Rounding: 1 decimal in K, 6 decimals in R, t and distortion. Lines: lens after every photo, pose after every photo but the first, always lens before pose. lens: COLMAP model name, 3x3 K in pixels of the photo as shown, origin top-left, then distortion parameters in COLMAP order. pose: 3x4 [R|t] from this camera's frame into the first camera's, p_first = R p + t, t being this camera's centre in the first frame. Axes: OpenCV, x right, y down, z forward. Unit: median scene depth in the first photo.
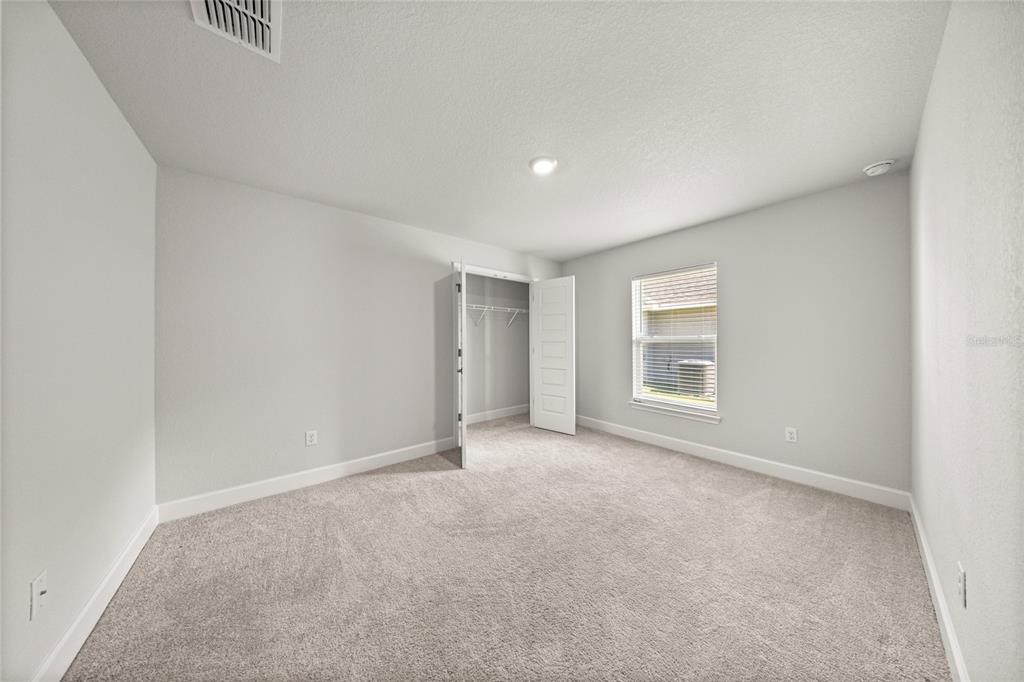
lens RADIAL K [[300.4, 0, 509.1], [0, 300.4, 334.5], [0, 0, 1]] dist [-0.000095, -0.000058]
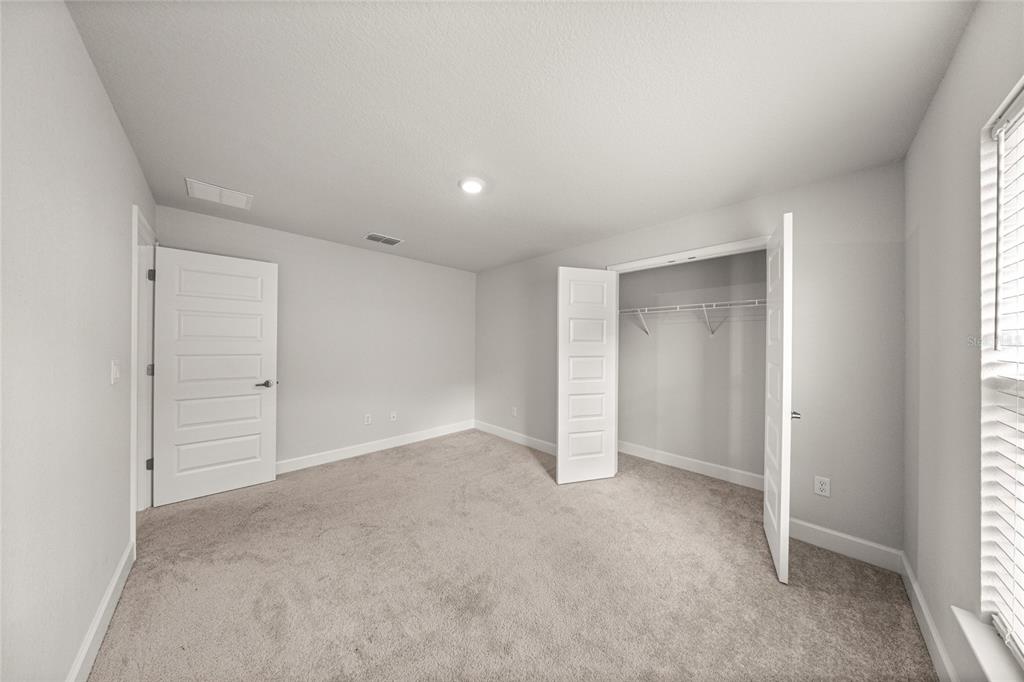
lens RADIAL K [[300.4, 0, 508.4], [0, 300.4, 343.3], [0, 0, 1]] dist [-0.000095, -0.000058]
pose [[0.083381, 0.004612, -0.996507, 1.530857], [0.006602, 0.999965, 0.005180, -0.037276], [0.996496, -0.007011, 0.083348, 1.427855]]
